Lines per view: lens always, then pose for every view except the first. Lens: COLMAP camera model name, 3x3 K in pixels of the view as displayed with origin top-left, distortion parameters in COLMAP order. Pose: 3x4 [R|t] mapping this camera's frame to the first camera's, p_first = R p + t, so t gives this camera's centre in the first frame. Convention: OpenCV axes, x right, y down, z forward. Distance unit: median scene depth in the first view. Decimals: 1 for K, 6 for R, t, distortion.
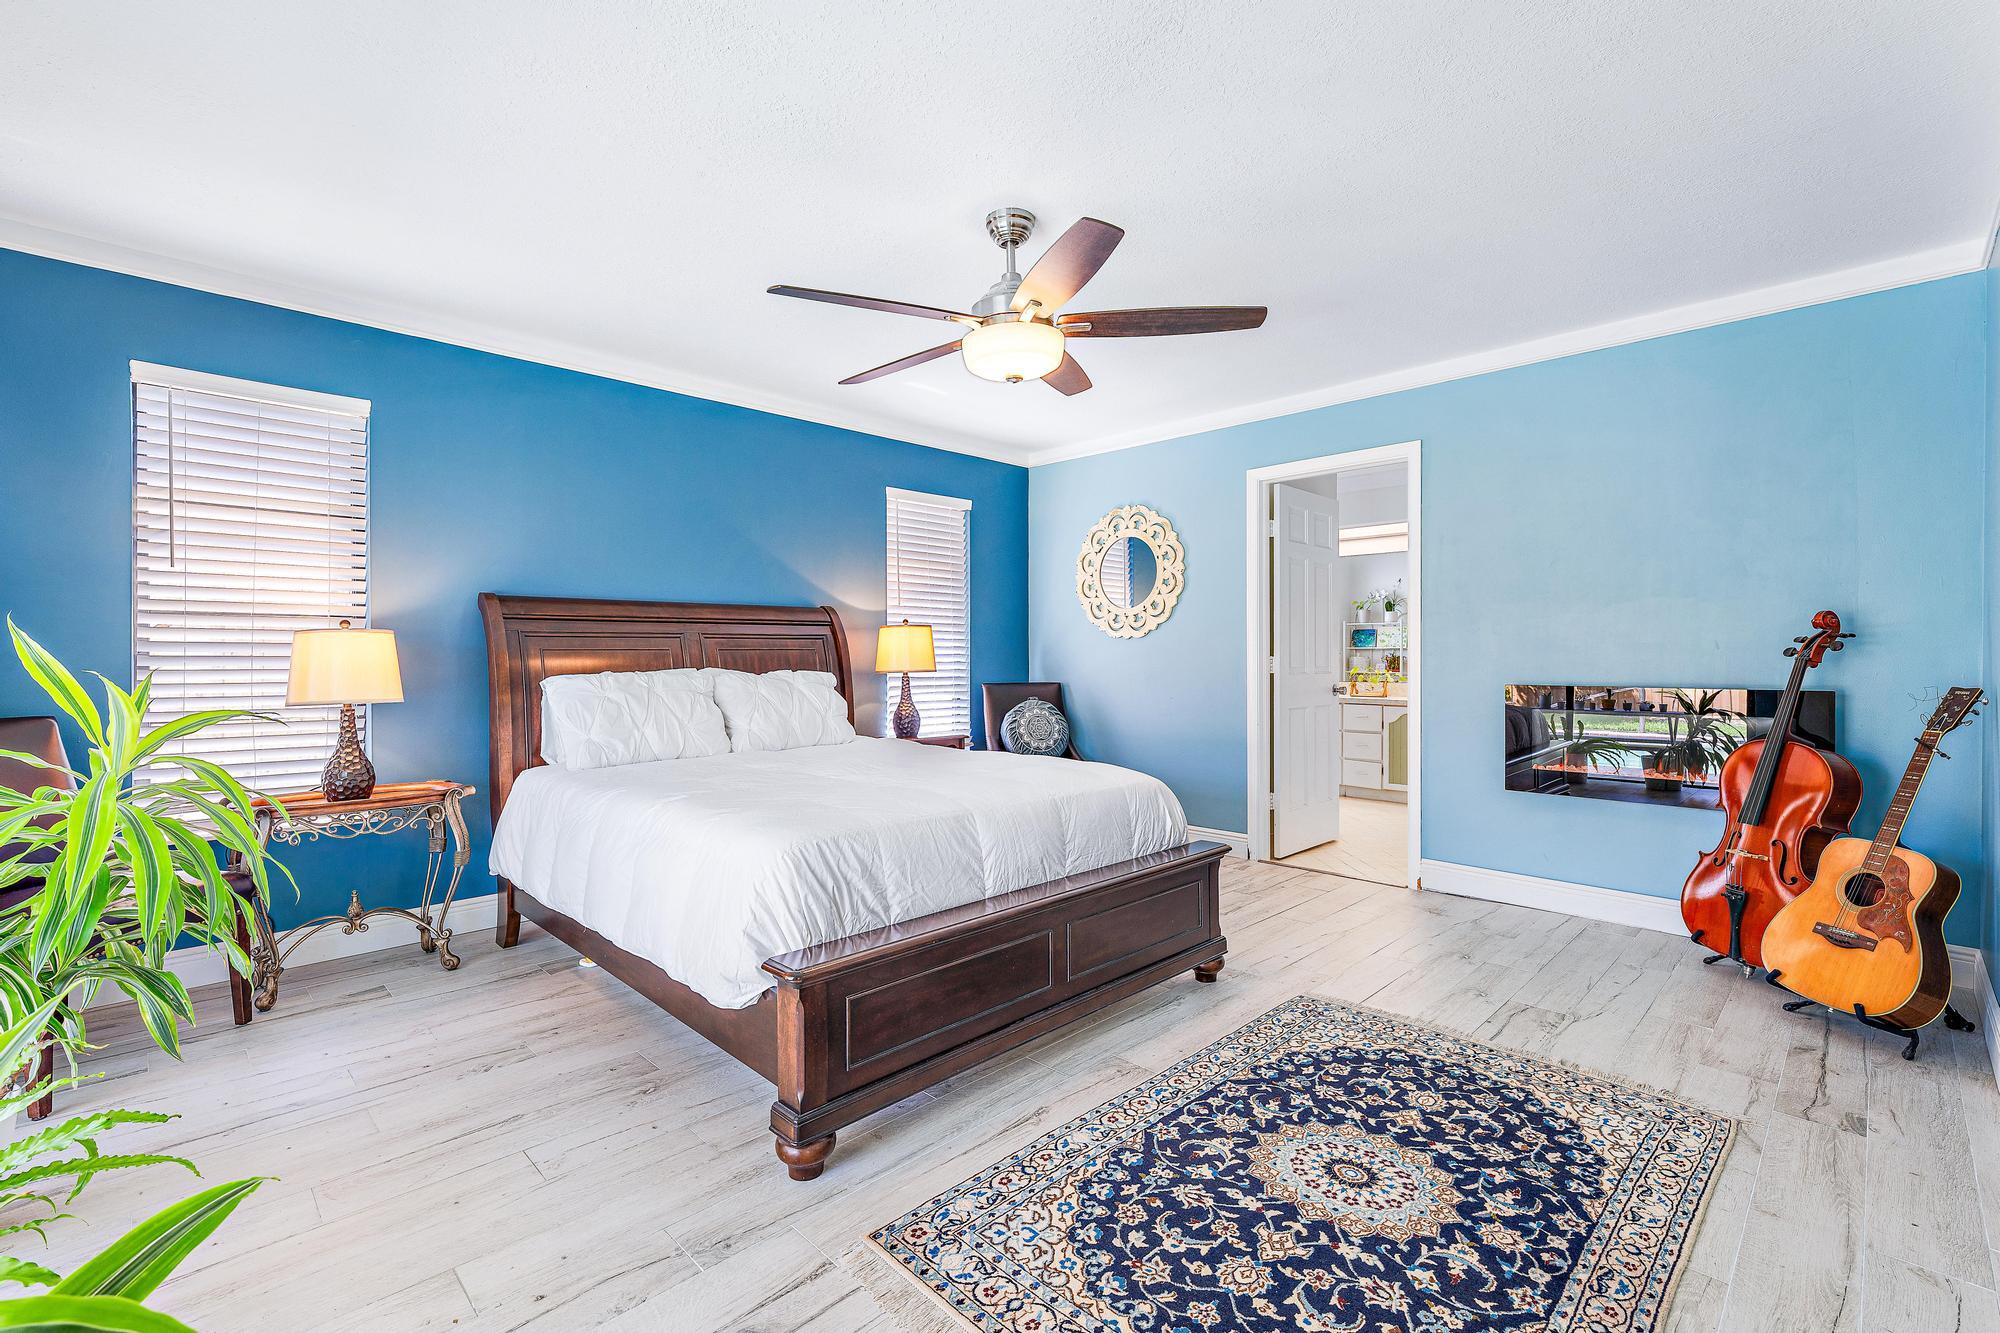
lens RADIAL K [[865.6, 0, 997.7], [0, 865.6, 654.5], [0, 0, 1]] dist [0.000691, -0.000334]
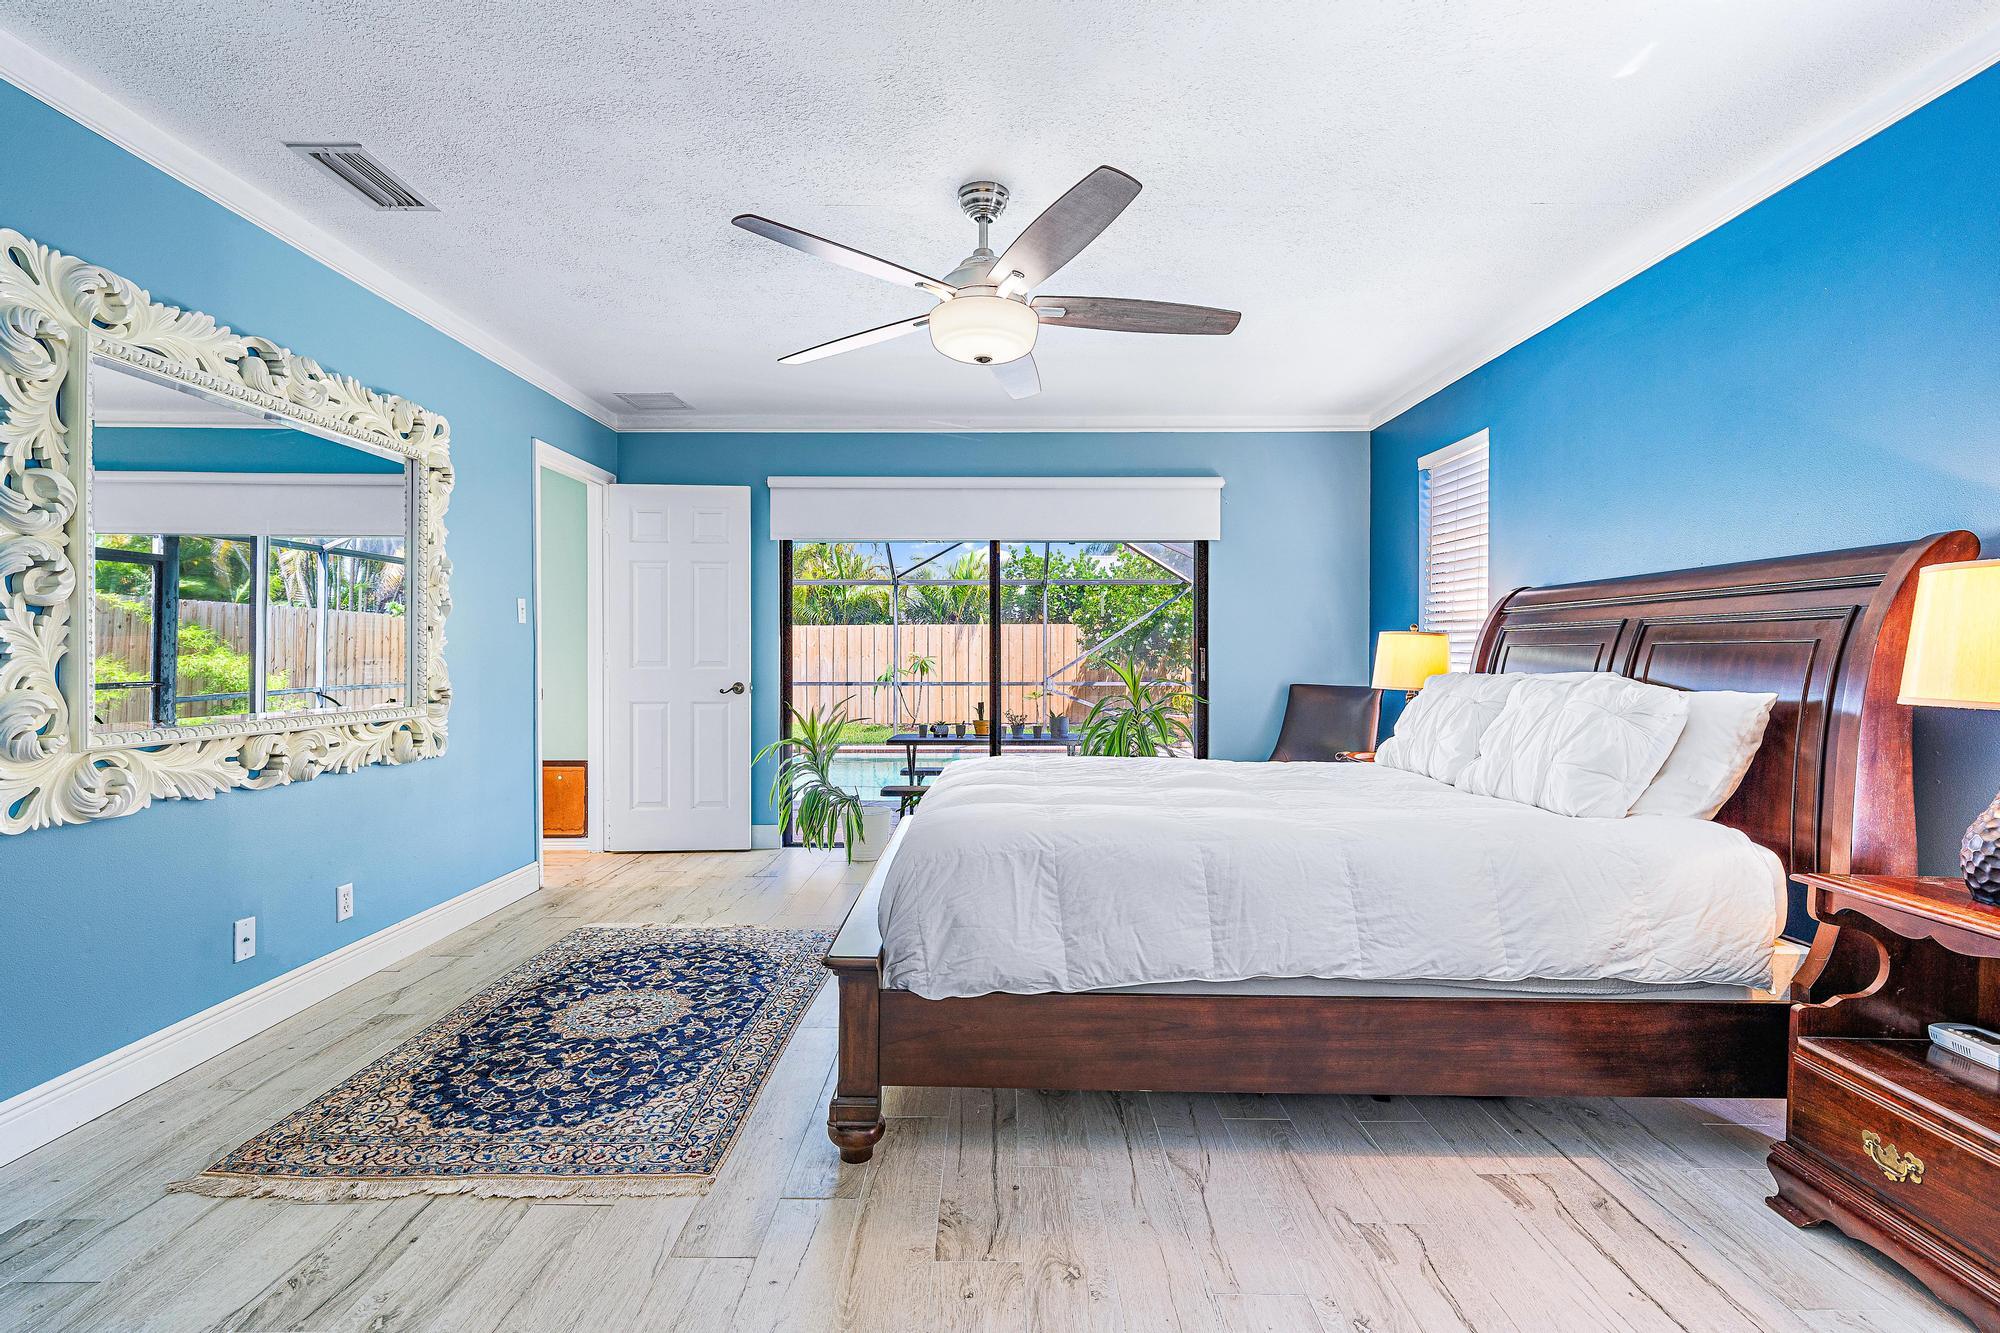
lens RADIAL K [[865.6, 0, 997.7], [0, 865.6, 654.5], [0, 0, 1]] dist [0.000691, -0.000334]
pose [[-0.684618, 0.004850, -0.728885, 0.936250], [0.000874, 0.999983, 0.005833, -0.009048], [0.728901, 0.003356, -0.684611, 2.222388]]
